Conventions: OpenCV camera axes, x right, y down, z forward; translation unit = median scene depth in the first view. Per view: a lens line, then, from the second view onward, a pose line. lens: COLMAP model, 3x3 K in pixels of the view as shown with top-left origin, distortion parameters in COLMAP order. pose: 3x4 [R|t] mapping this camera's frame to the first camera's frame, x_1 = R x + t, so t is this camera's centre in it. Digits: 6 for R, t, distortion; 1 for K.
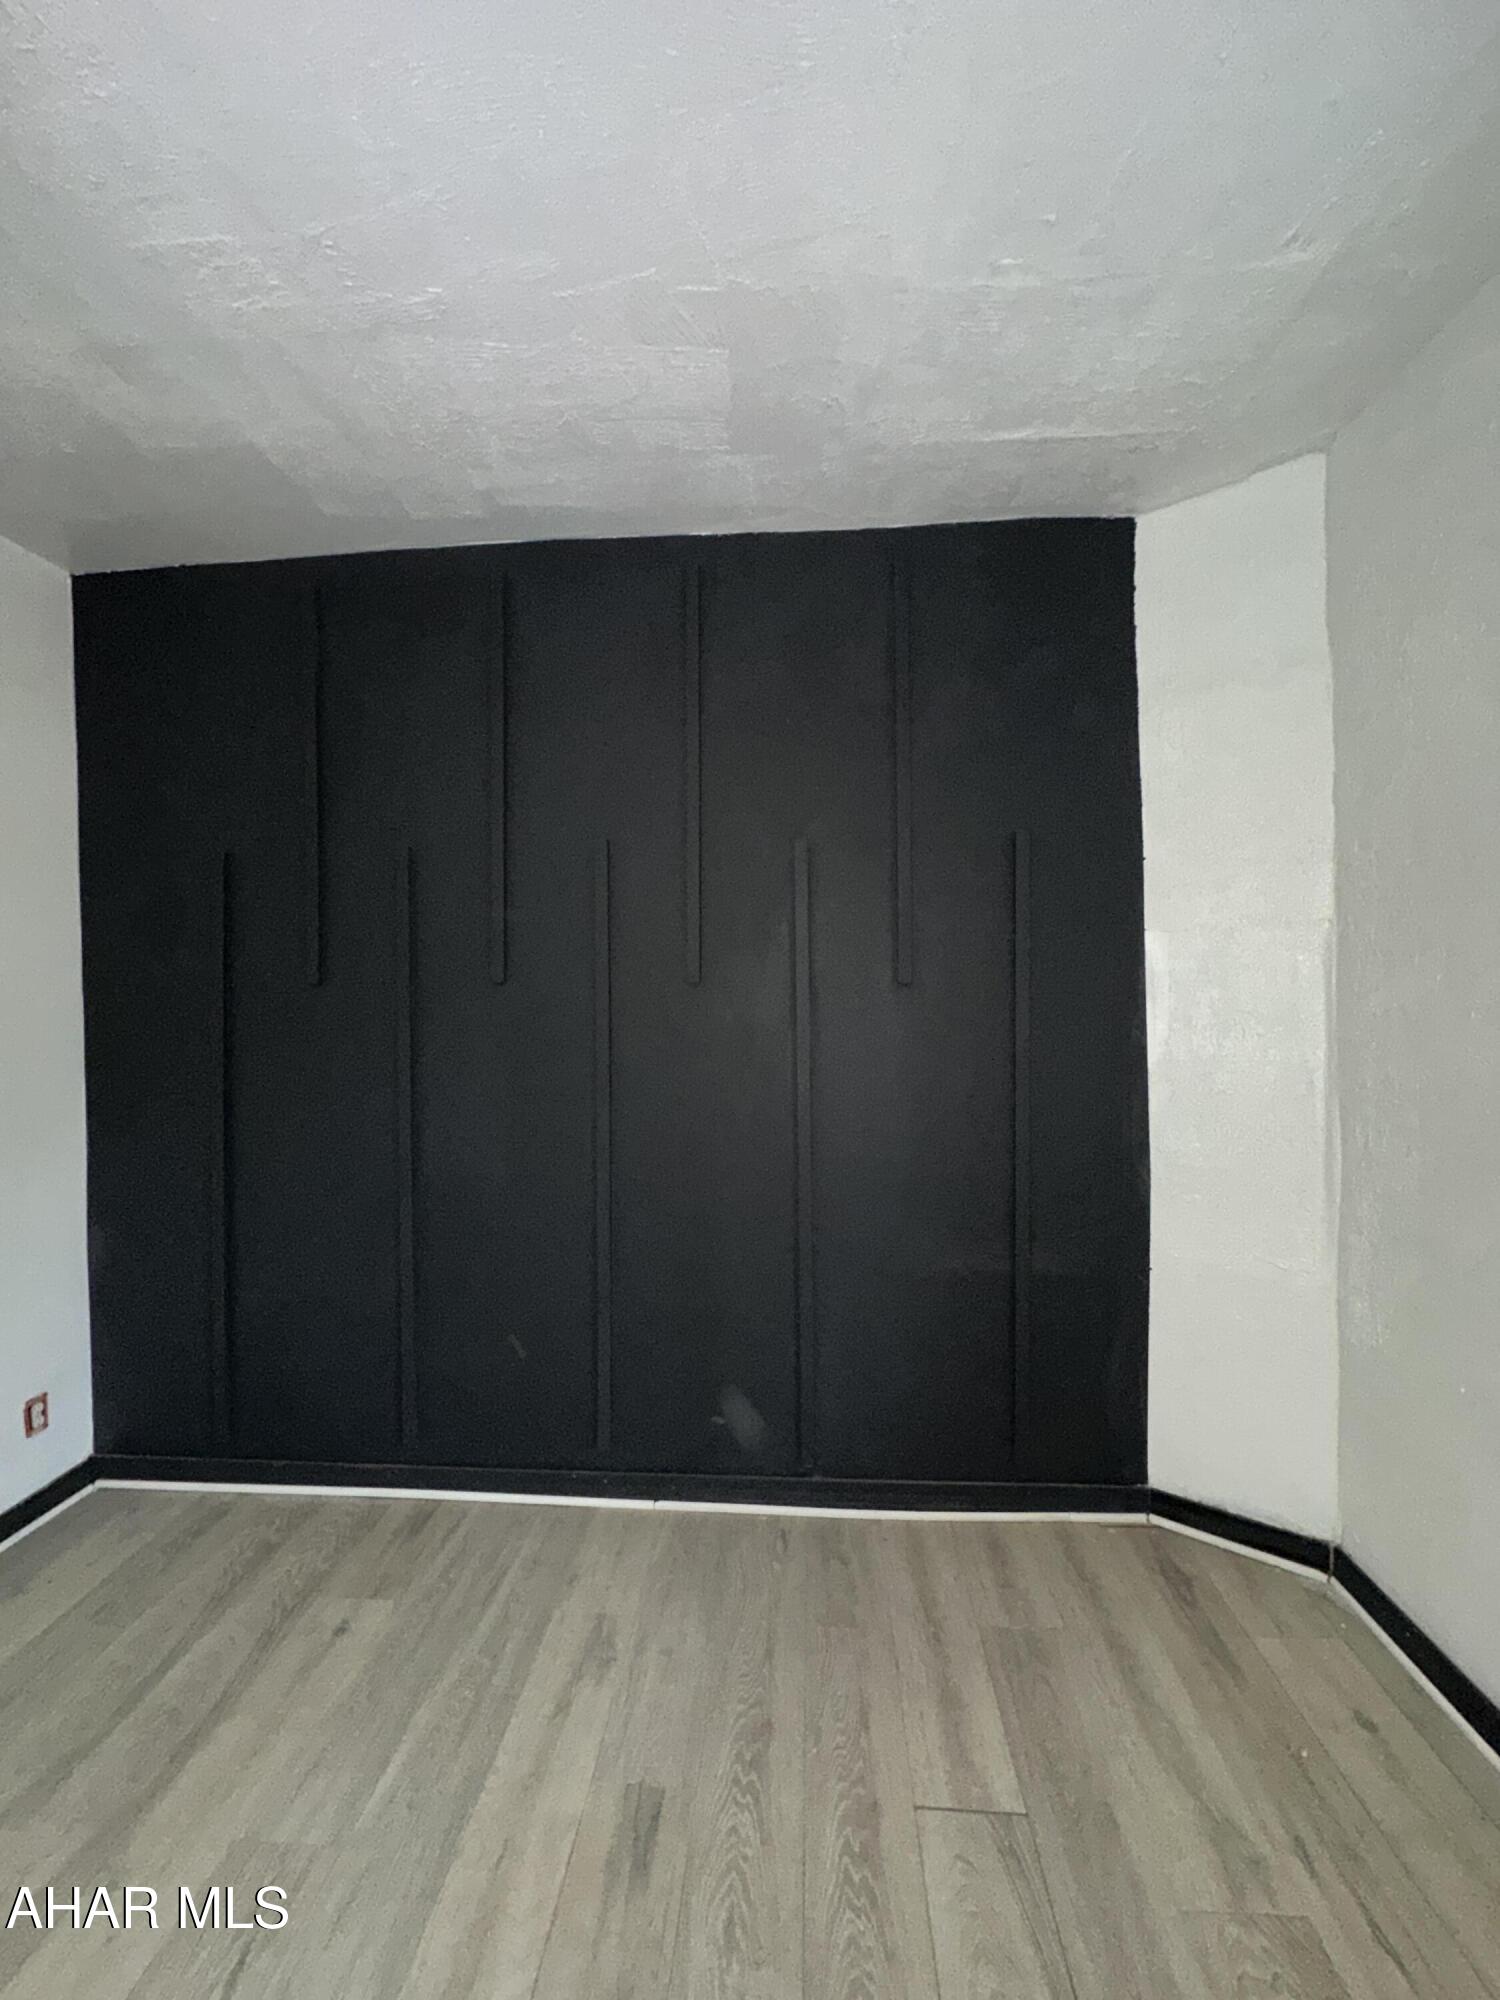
lens RADIAL K [[797.8, 0, 745.5], [0, 797.8, 996.3], [0, 0, 1]] dist [0.002080, -0.000019]
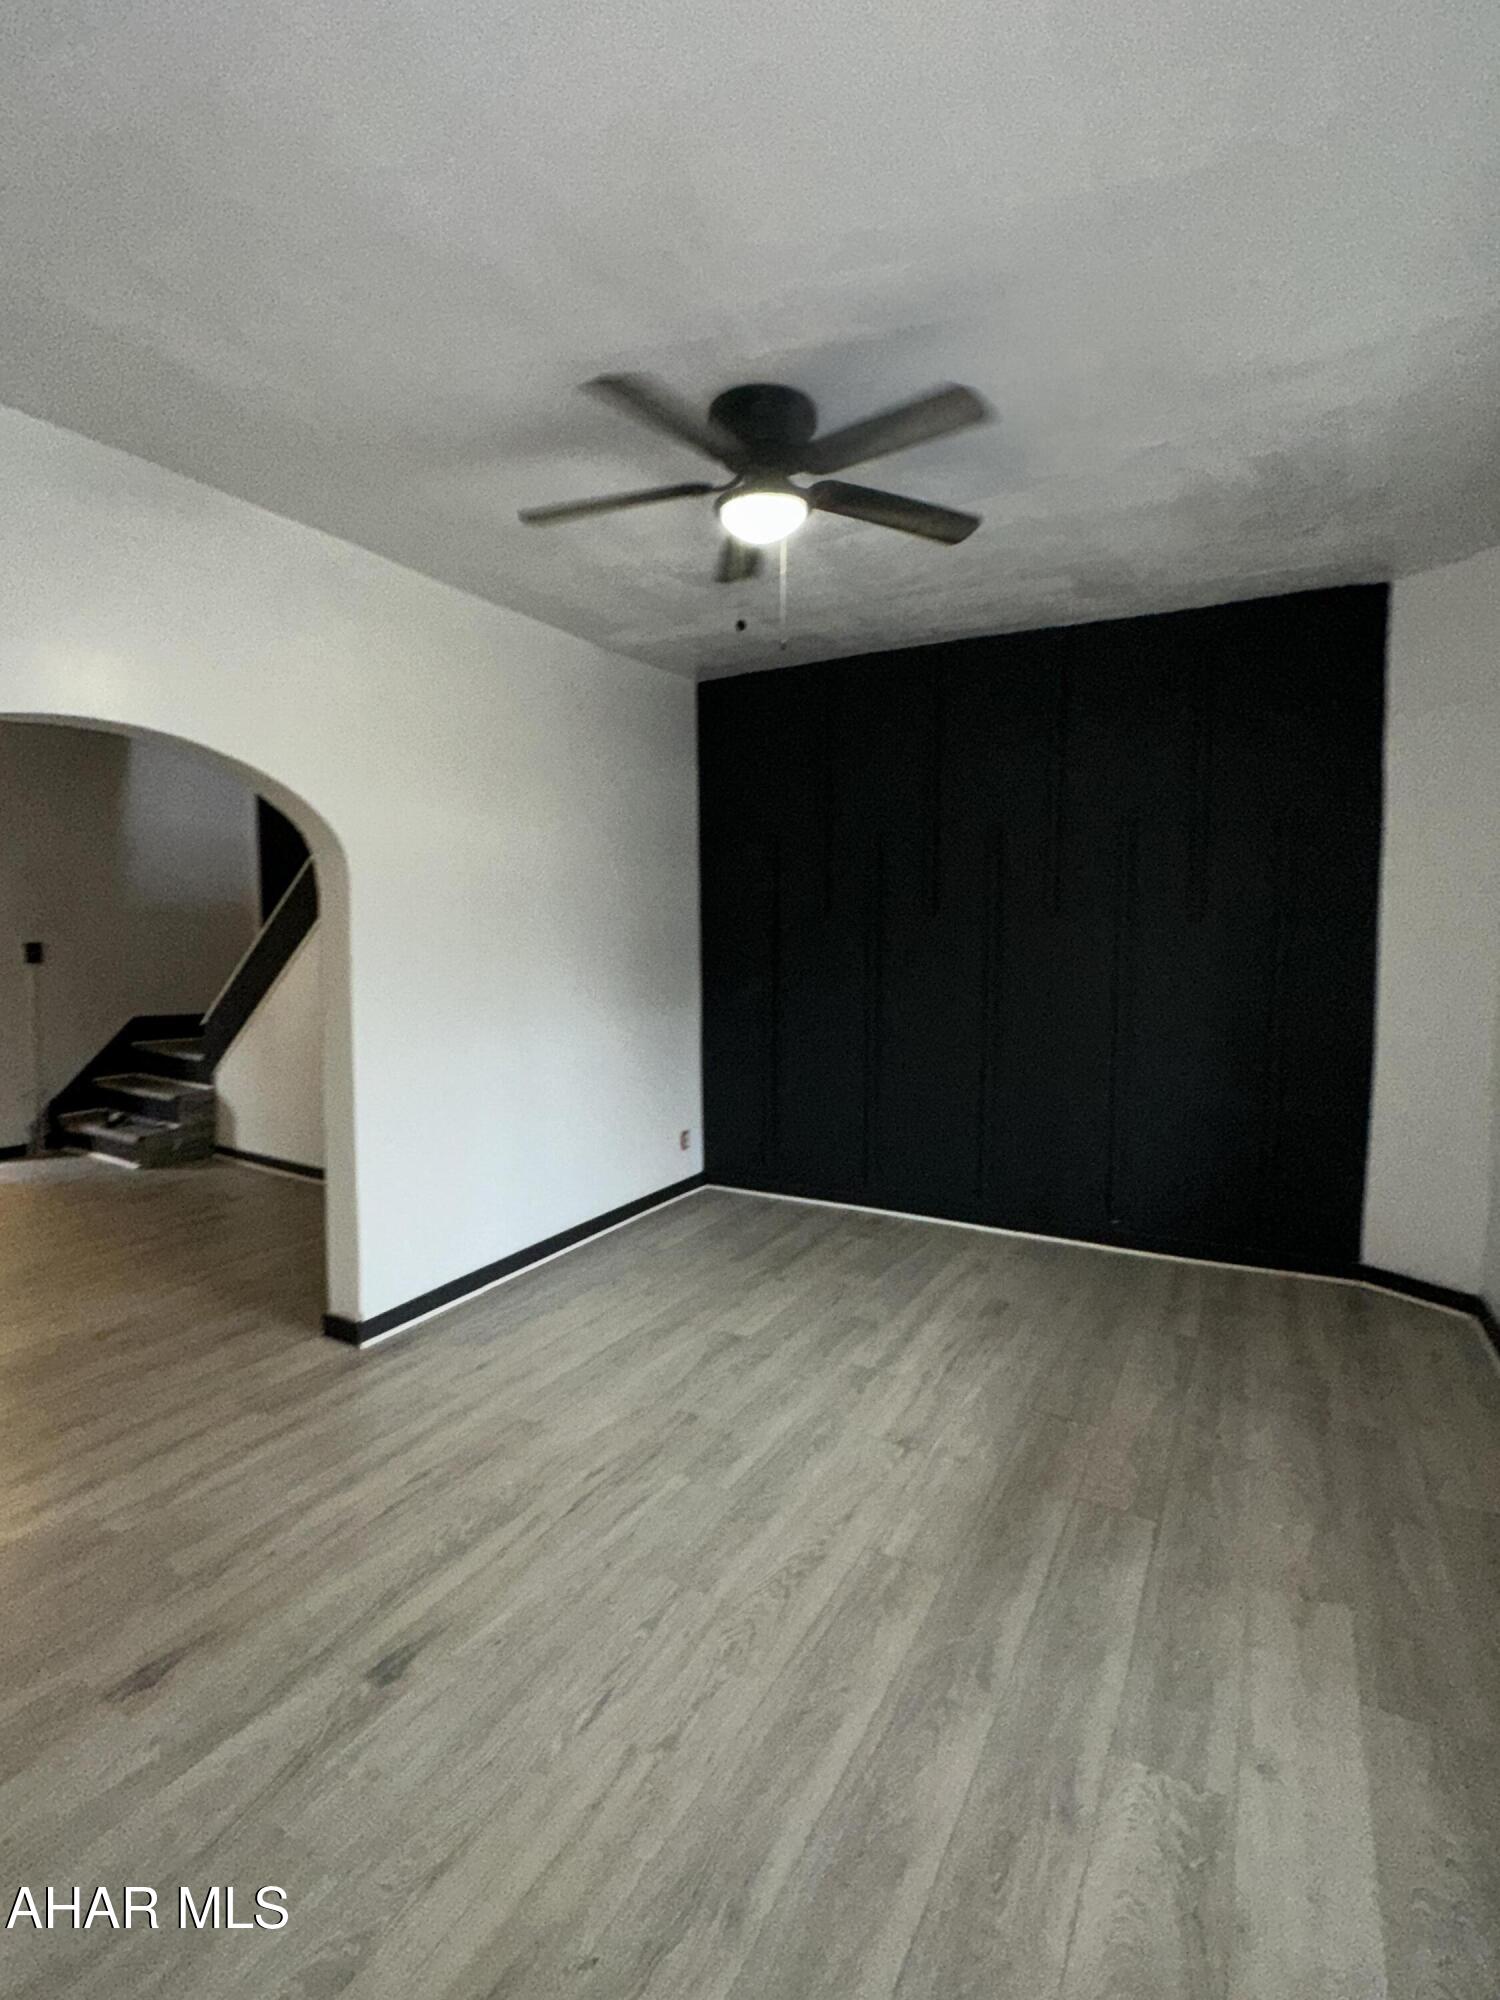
lens RADIAL K [[925.2, 0, 737.2], [0, 925.2, 997.1], [0, 0, 1]] dist [-0.001435, 0.000282]
pose [[0.901052, 0.042722, -0.431601, 0.202487], [-0.007982, 0.996602, 0.081985, -0.003168], [0.433637, -0.070428, 0.898331, -1.088711]]
